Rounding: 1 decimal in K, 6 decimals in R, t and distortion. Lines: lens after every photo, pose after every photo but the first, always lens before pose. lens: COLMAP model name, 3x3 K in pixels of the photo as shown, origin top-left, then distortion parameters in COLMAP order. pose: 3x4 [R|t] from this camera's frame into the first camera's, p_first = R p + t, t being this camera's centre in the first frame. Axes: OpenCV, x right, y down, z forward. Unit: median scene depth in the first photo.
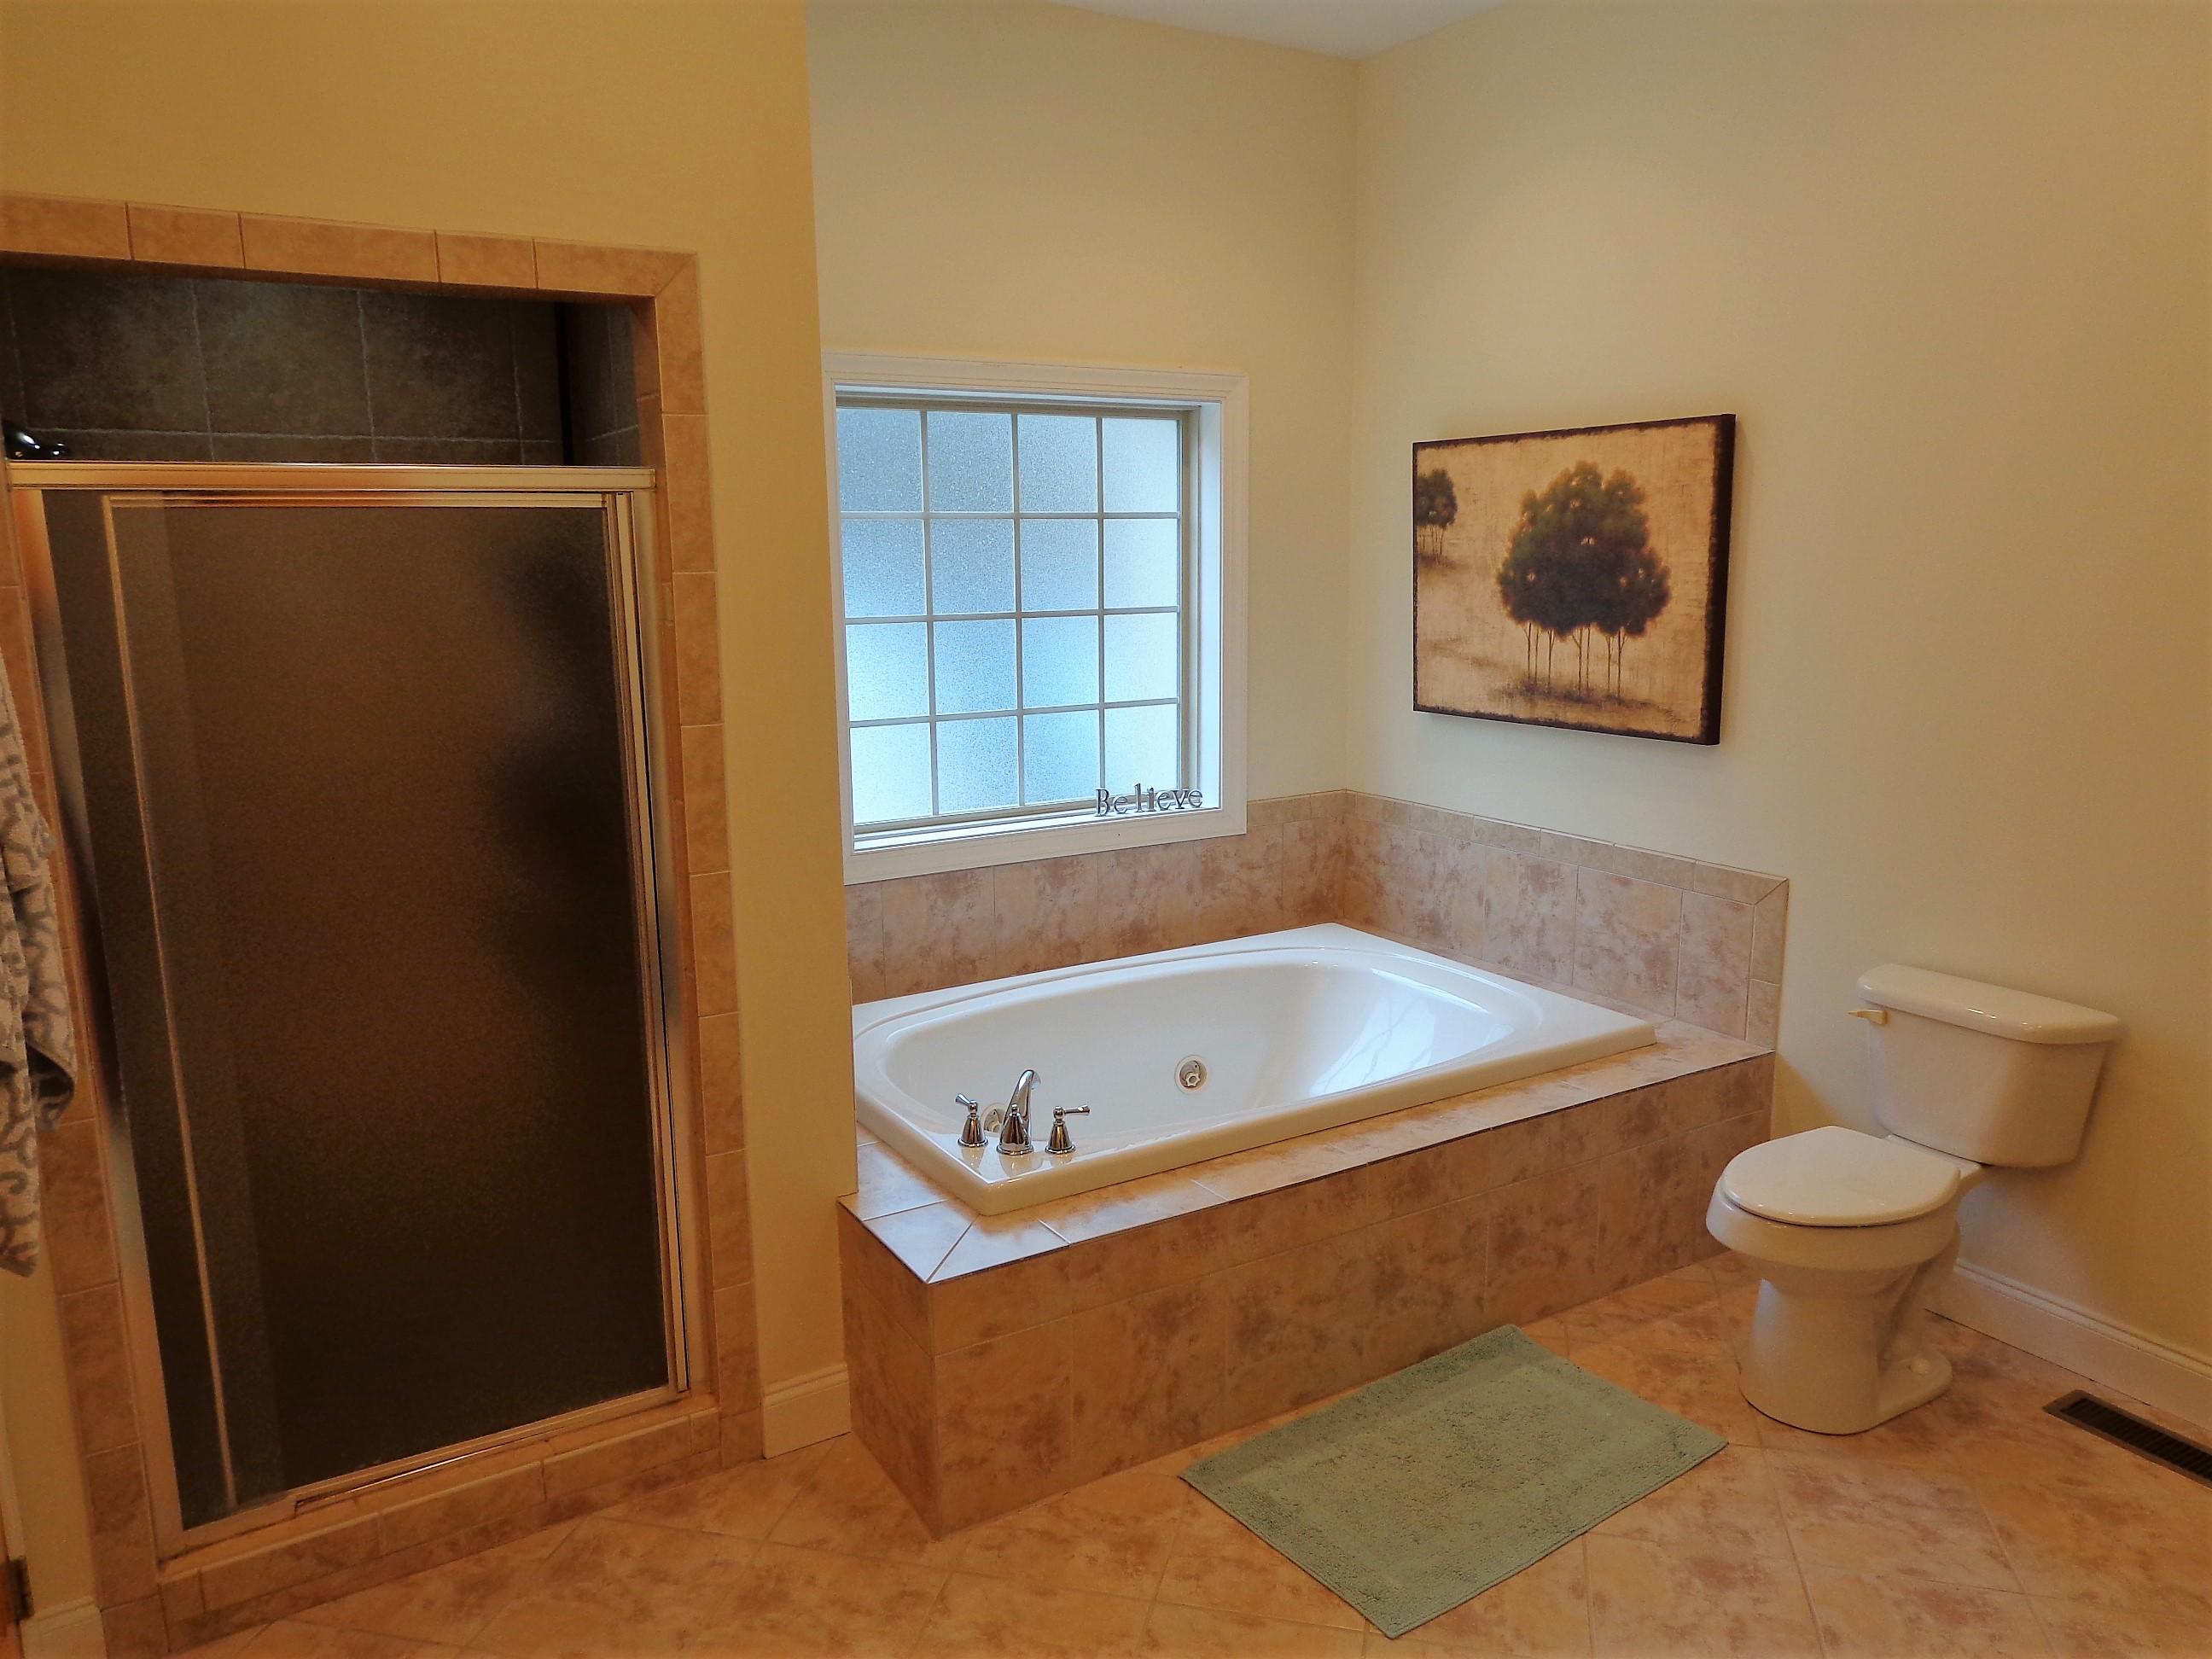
lens RADIAL K [[1554.7, 0, 1102.7], [0, 1554.7, 822.5], [0, 0, 1]] dist [0.001913, 0.006041]
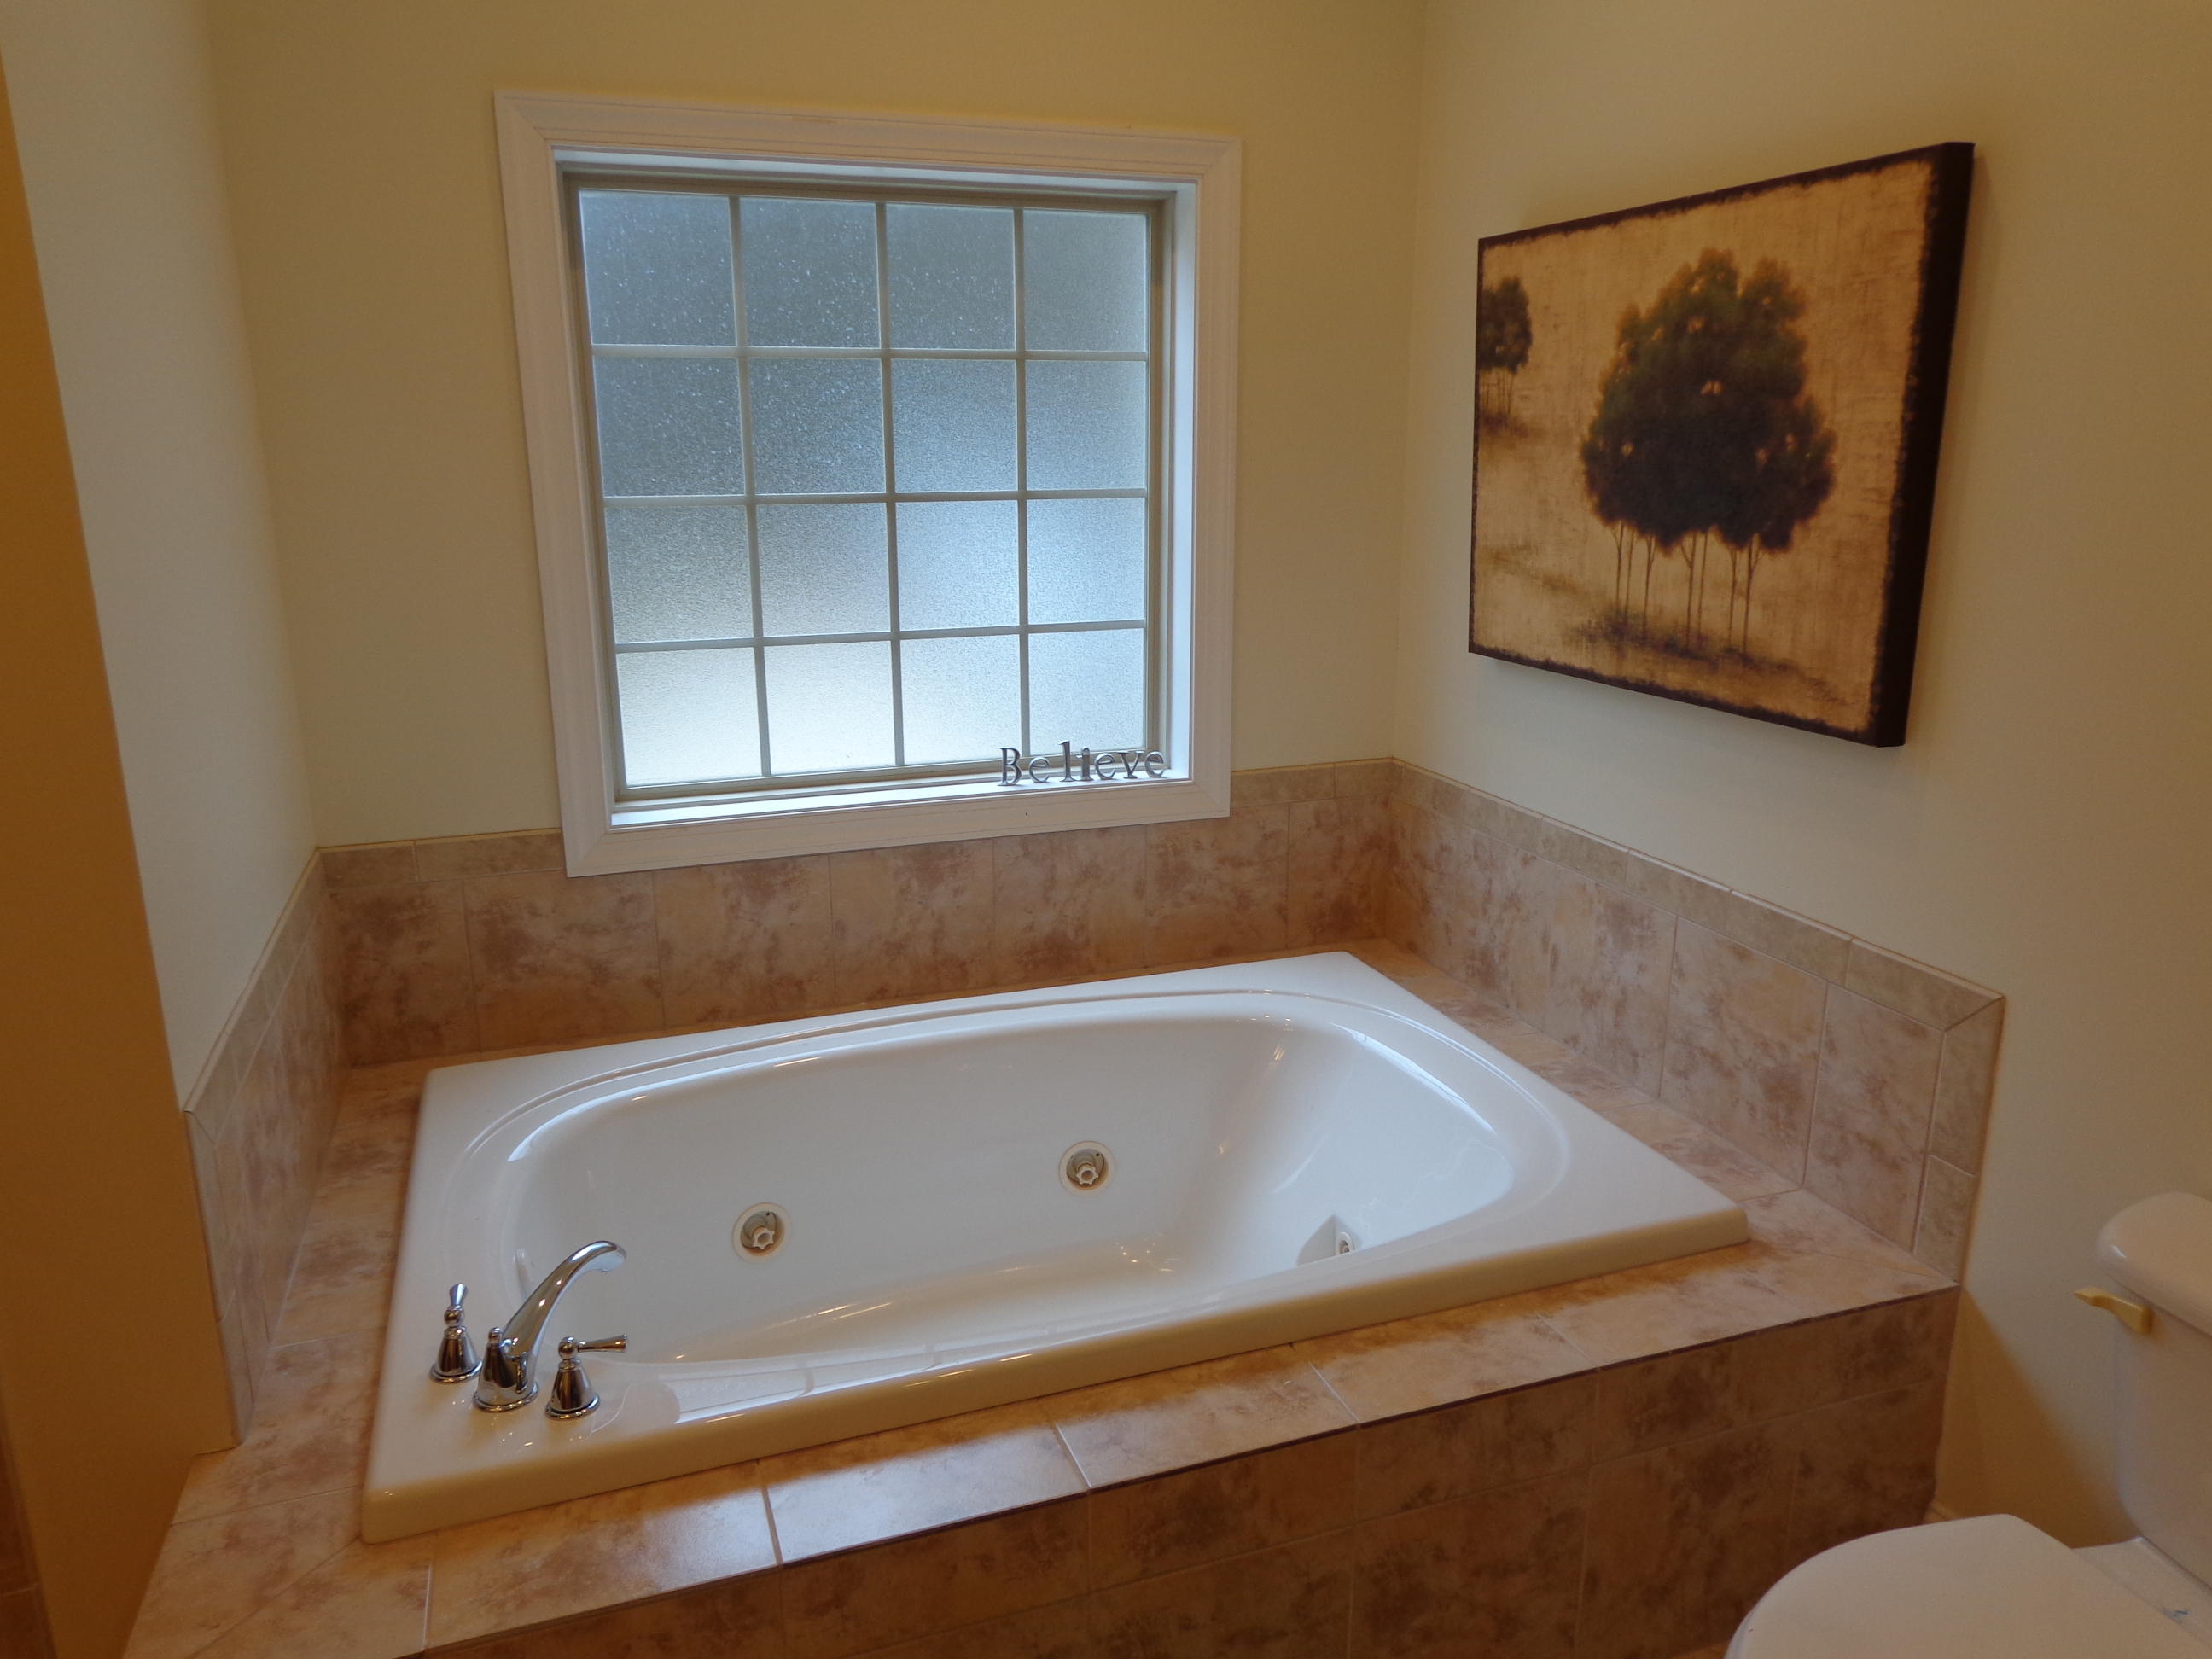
lens RADIAL K [[1554.7, 0, 1102.7], [0, 1554.7, 822.5], [0, 0, 1]] dist [0.001913, 0.006041]
pose [[0.979243, 0.057036, -0.194500, 0.195756], [-0.042764, 0.996128, 0.076808, -0.047452], [0.198128, -0.066897, 0.977891, 0.336569]]
